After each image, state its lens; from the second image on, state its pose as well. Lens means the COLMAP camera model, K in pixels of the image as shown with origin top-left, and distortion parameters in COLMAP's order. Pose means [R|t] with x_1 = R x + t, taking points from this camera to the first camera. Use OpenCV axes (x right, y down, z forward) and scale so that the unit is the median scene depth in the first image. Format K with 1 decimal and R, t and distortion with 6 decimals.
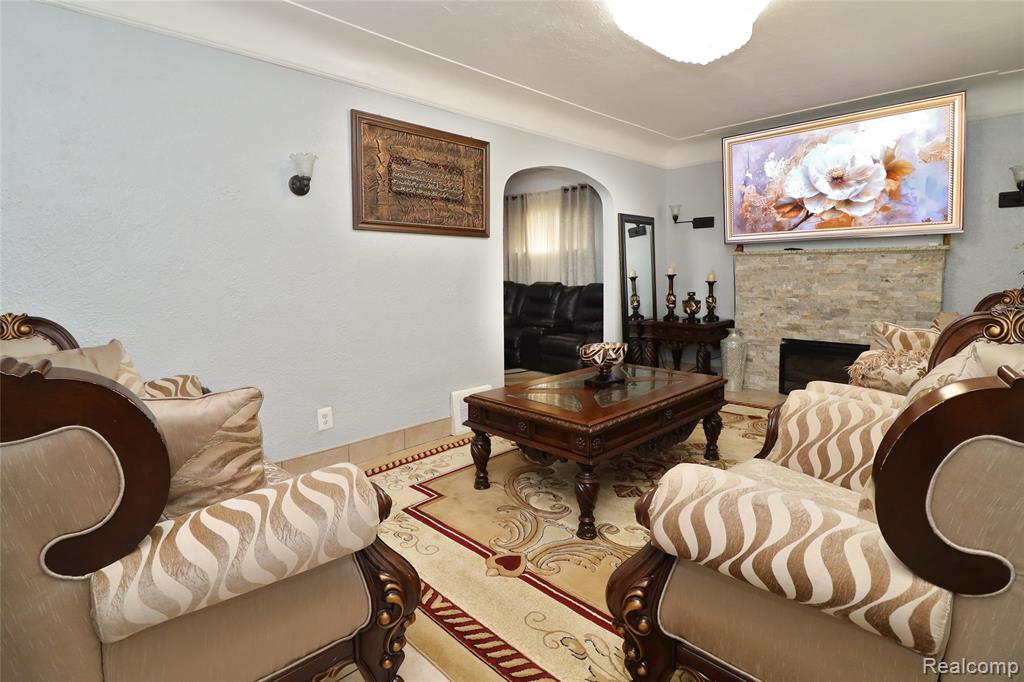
lens RADIAL K [[491.5, 0, 532.6], [0, 491.5, 304.7], [0, 0, 1]] dist [-0.004719, -0.003129]
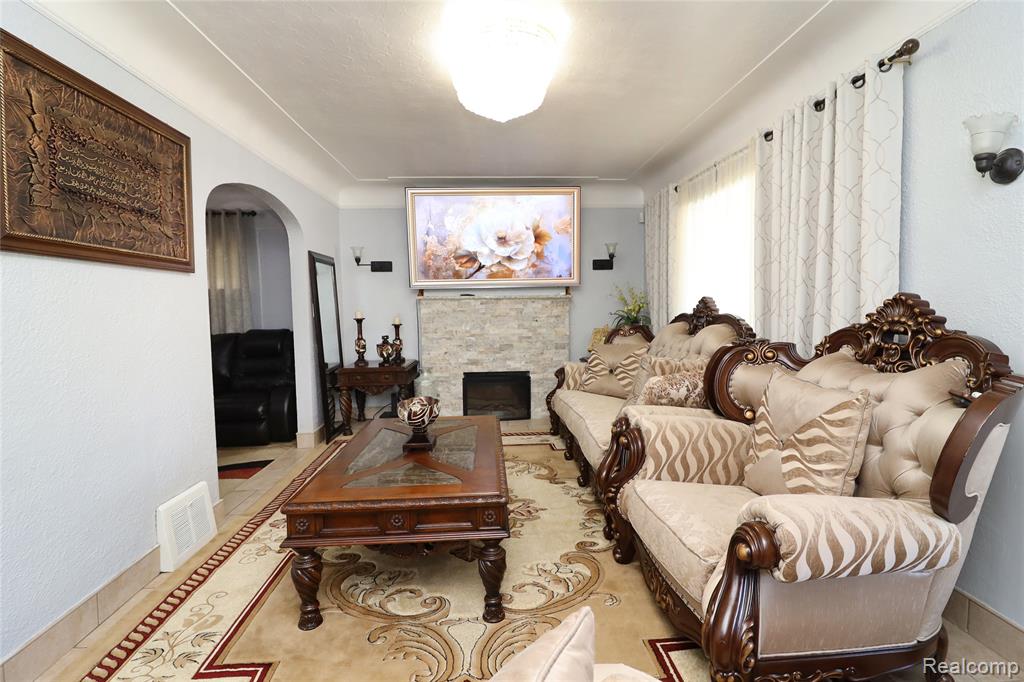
lens RADIAL K [[469.5, 0, 510.5], [0, 469.5, 336.3], [0, 0, 1]] dist [-0.002412, -0.009773]
pose [[0.686545, -0.046077, 0.725626, -0.219261], [0.055066, 0.998419, 0.011298, -0.023485], [-0.724999, 0.032201, 0.687996, 0.174982]]
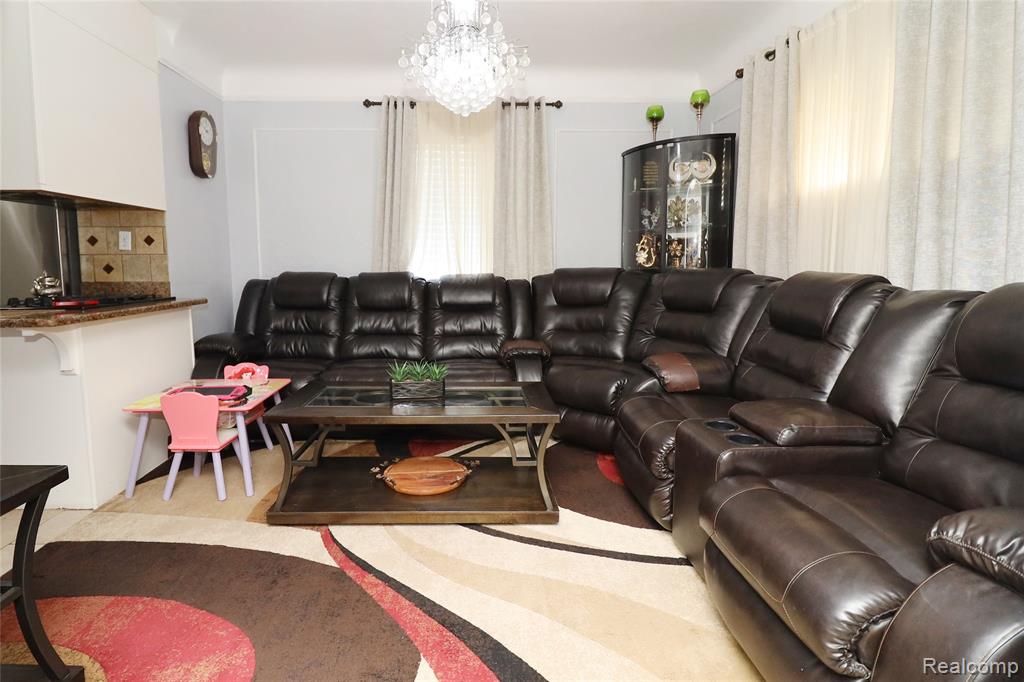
lens RADIAL K [[500.3, 0, 477.2], [0, 500.3, 308.3], [0, 0, 1]] dist [-0.005589, -0.000624]
pose [[0.705495, 0.071785, -0.705070, 0.145309], [-0.045544, 0.997393, 0.055976, -0.046866], [0.707250, -0.007379, 0.706925, 0.910053]]
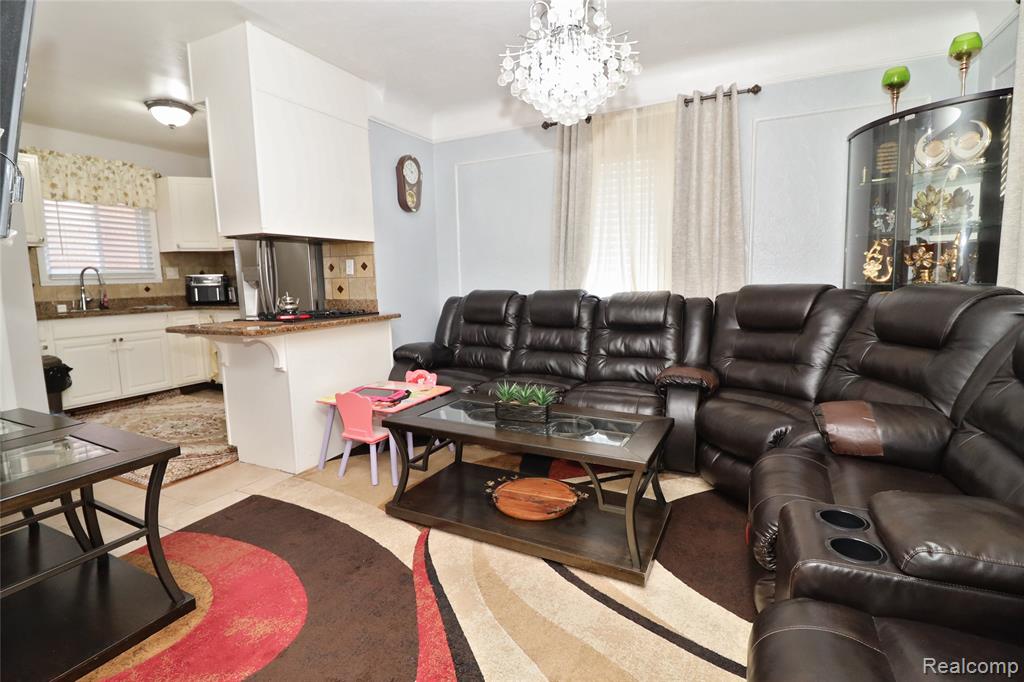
lens RADIAL K [[469.5, 0, 511.4], [0, 469.5, 331.4], [0, 0, 1]] dist [-0.002412, -0.009773]
pose [[0.296961, 0.113173, -0.948159, 0.189636], [-0.037643, 0.993567, 0.106803, -0.065587], [0.954147, 0.003975, 0.299311, 1.078461]]
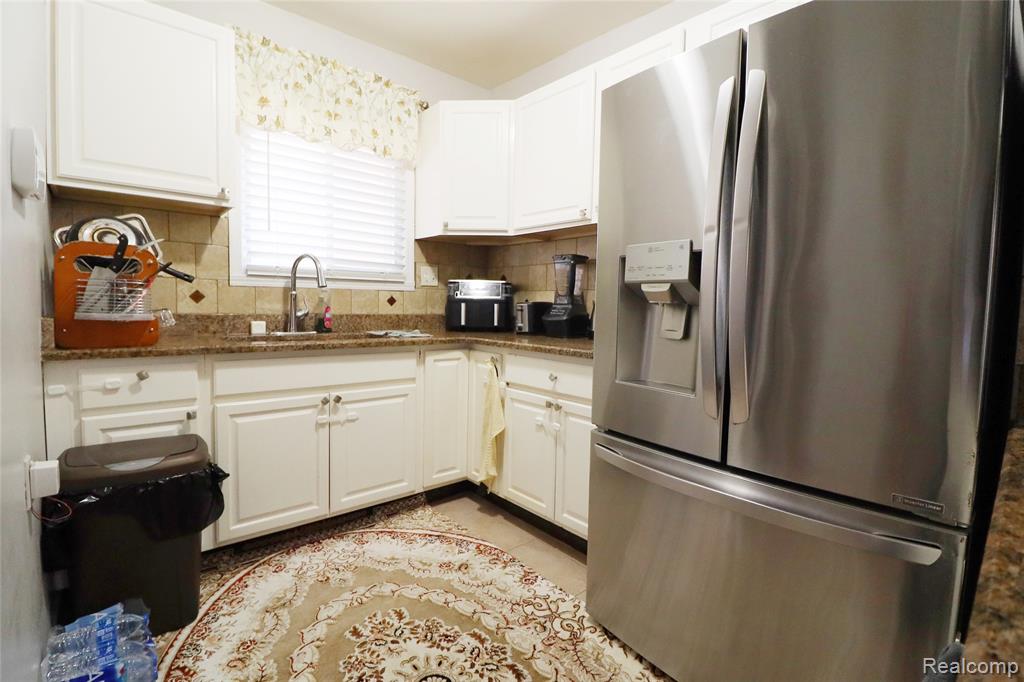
lens RADIAL K [[469.5, 0, 514.9], [0, 469.5, 338.1], [0, 0, 1]] dist [-0.002412, -0.009773]
pose [[-0.100770, 0.077468, -0.991889, -0.517445], [-0.076986, 0.993368, 0.085405, -0.030921], [0.991927, 0.084967, -0.094137, 0.813038]]
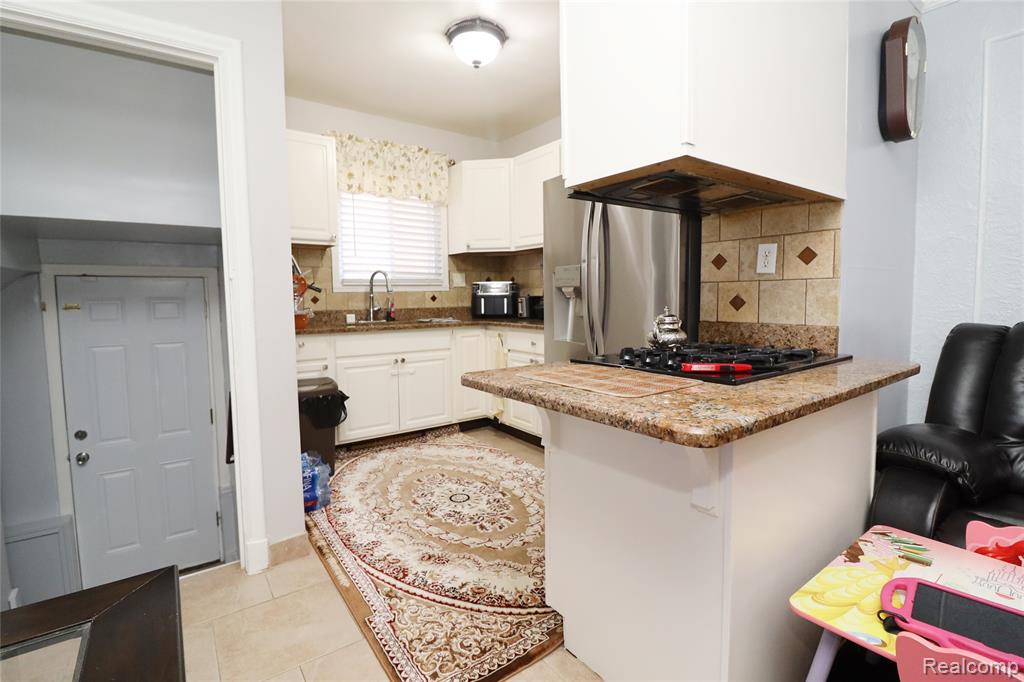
lens RADIAL K [[469.5, 0, 517.7], [0, 469.5, 334.7], [0, 0, 1]] dist [-0.002412, -0.009773]
pose [[-0.180119, 0.093075, -0.979231, -0.243103], [-0.044375, 0.993731, 0.102615, -0.045434], [0.982643, 0.061937, -0.174860, 0.915654]]
